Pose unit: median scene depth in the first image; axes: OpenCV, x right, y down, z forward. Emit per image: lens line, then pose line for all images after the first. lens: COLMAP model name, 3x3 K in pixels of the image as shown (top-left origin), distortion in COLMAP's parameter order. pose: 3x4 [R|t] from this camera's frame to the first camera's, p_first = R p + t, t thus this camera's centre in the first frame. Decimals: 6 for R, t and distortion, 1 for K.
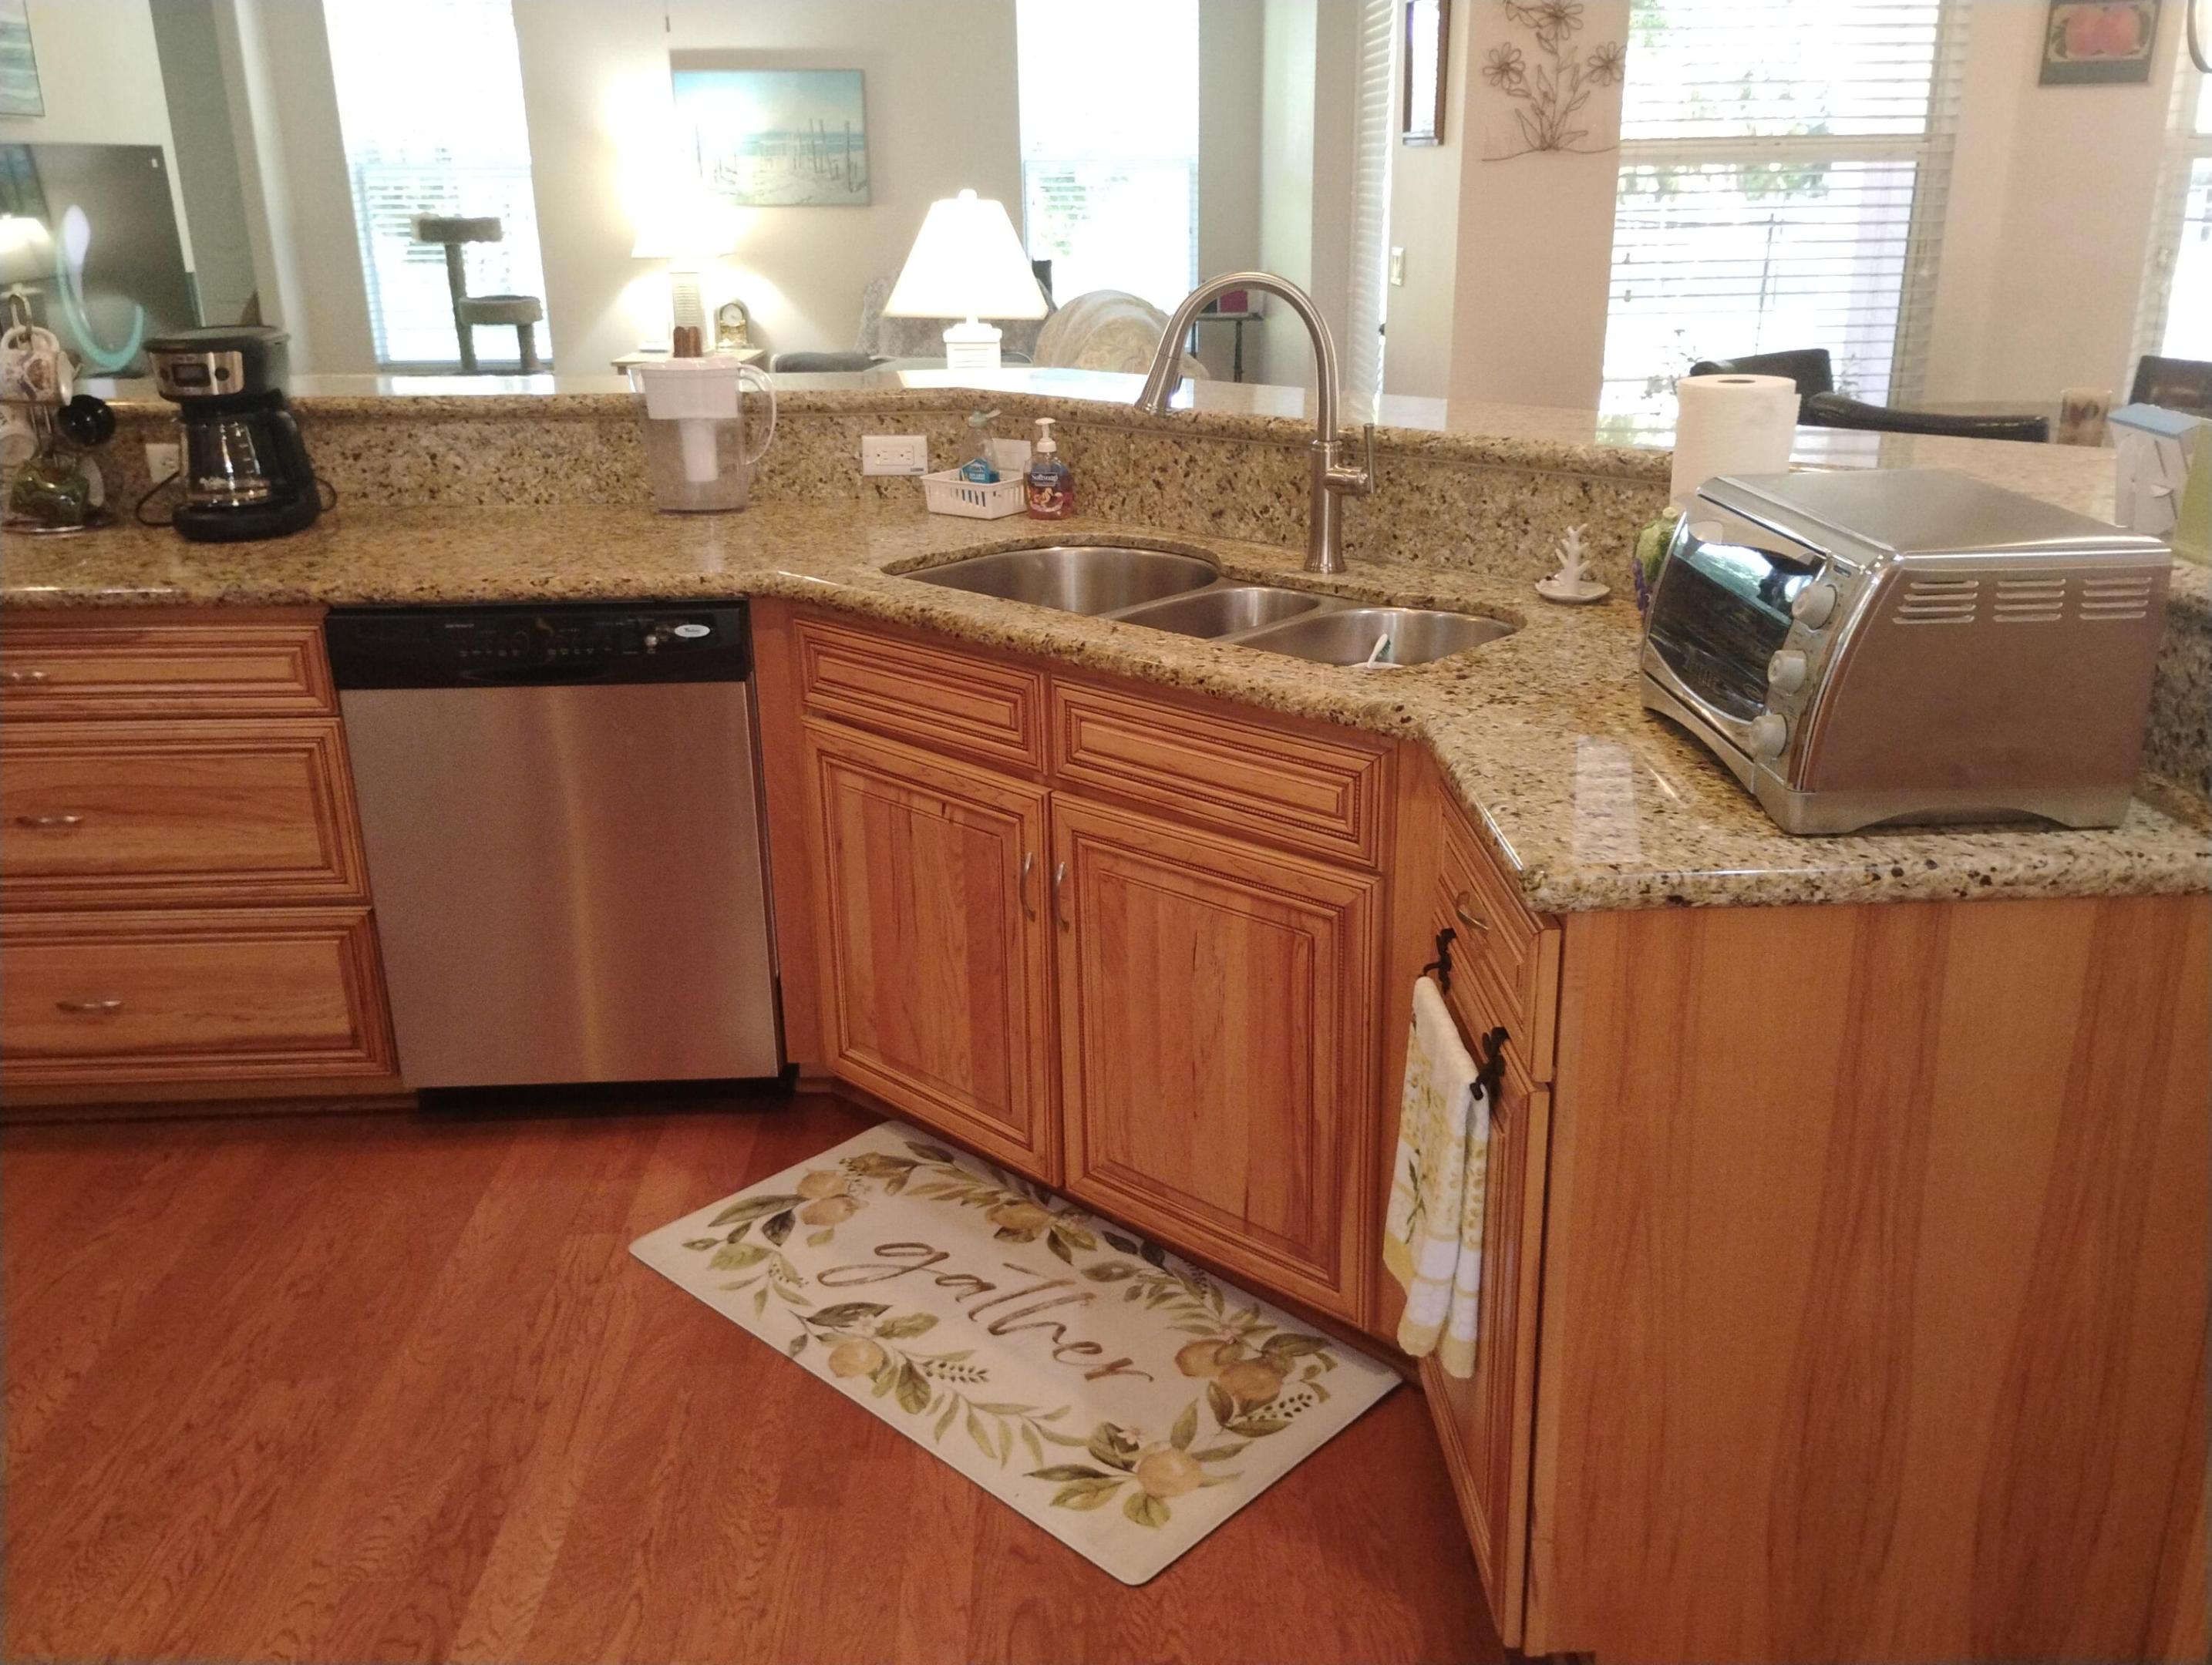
lens RADIAL K [[1839.9, 0, 1106.0], [0, 1839.9, 832.5], [0, 0, 1]] dist [-0.006816, -0.016670]
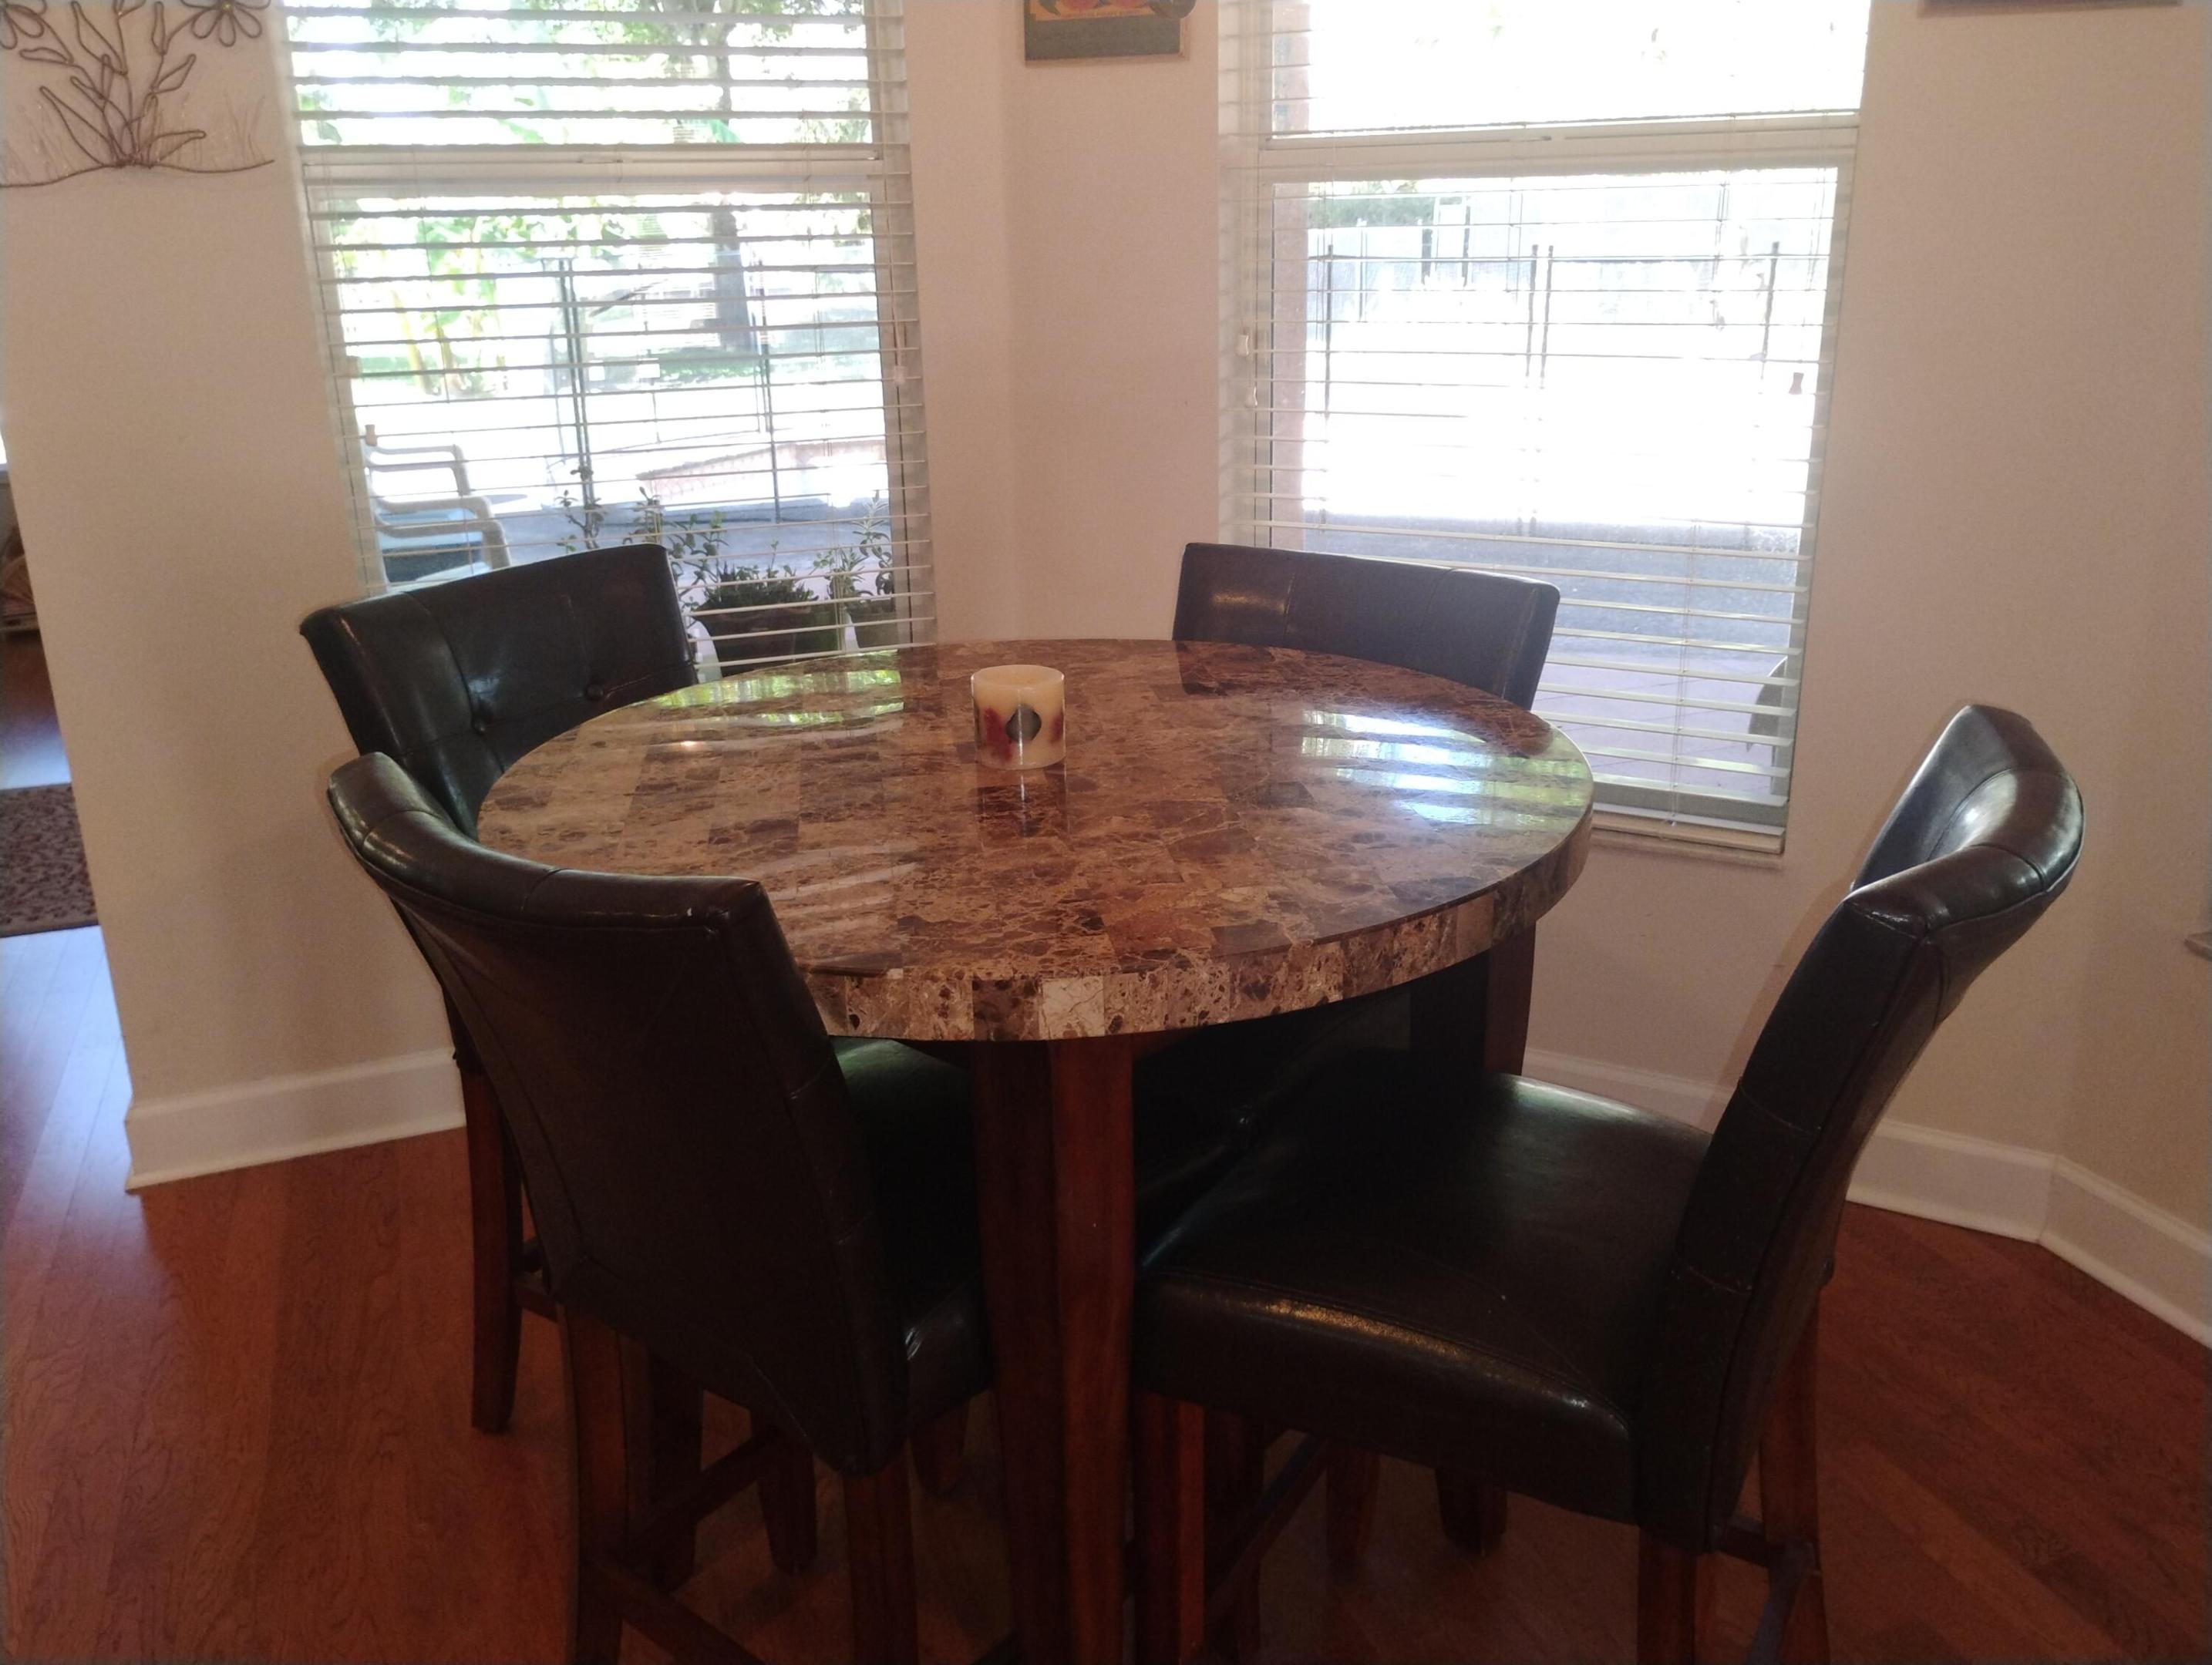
lens RADIAL K [[1839.9, 0, 1106.0], [0, 1839.9, 832.5], [0, 0, 1]] dist [-0.006816, -0.016670]
pose [[0.941037, -0.104424, 0.321784, 0.316256], [0.111074, 0.993809, -0.002321, -0.155583], [-0.319549, 0.037926, 0.946810, 0.436735]]
